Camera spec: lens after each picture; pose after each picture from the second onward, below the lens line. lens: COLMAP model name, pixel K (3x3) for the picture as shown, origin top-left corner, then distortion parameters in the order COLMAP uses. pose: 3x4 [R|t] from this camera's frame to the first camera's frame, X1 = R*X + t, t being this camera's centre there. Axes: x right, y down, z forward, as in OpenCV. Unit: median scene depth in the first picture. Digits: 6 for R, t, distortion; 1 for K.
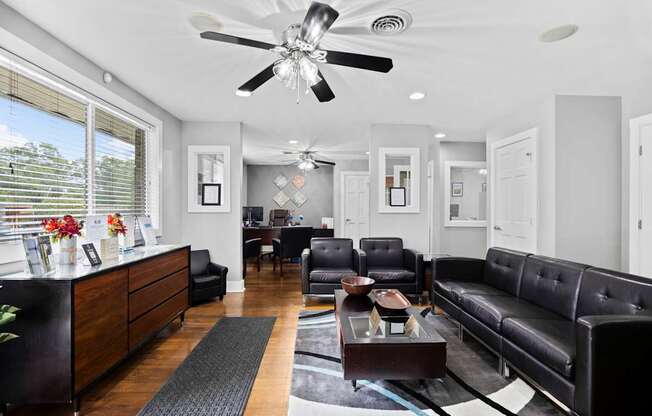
lens RADIAL K [[300.5, 0, 329.0], [0, 300.5, 210.1], [0, 0, 1]] dist [-0.019507, 0.000134]
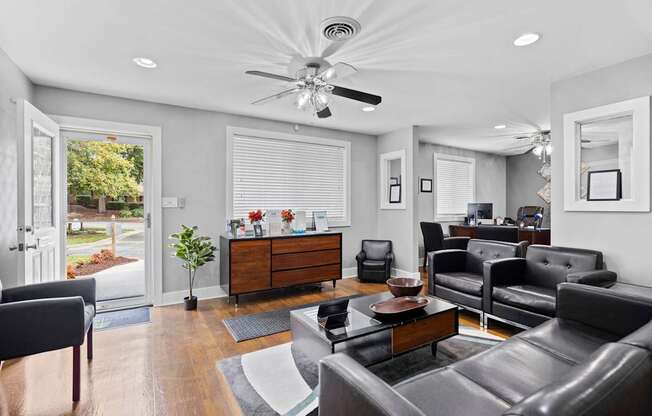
lens RADIAL K [[304.7, 0, 327.9], [0, 304.7, 207.0], [0, 0, 1]] dist [-0.019420, 0.000251]
pose [[0.475230, -0.001068, -0.879861, 0.633365], [0.000463, 0.999999, -0.000963, 0.000515], [0.879862, 0.000051, 0.475230, 0.260236]]
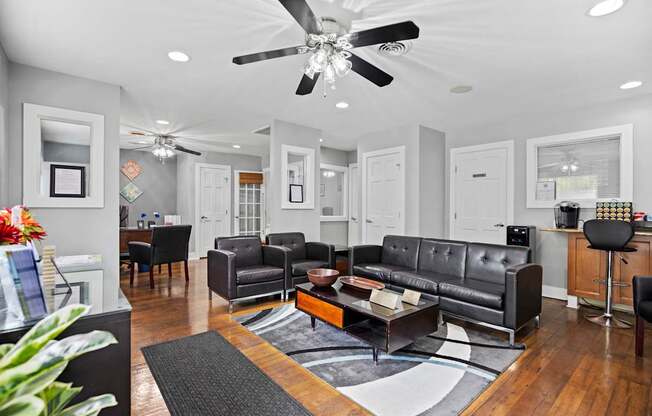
lens RADIAL K [[304.7, 0, 327.9], [0, 304.7, 207.0], [0, 0, 1]] dist [-0.019420, 0.000251]
pose [[0.789864, 0.005936, 0.613253, -0.421125], [-0.003437, 0.999980, -0.005252, 0.009982], [-0.613272, 0.002040, 0.789869, 0.115807]]
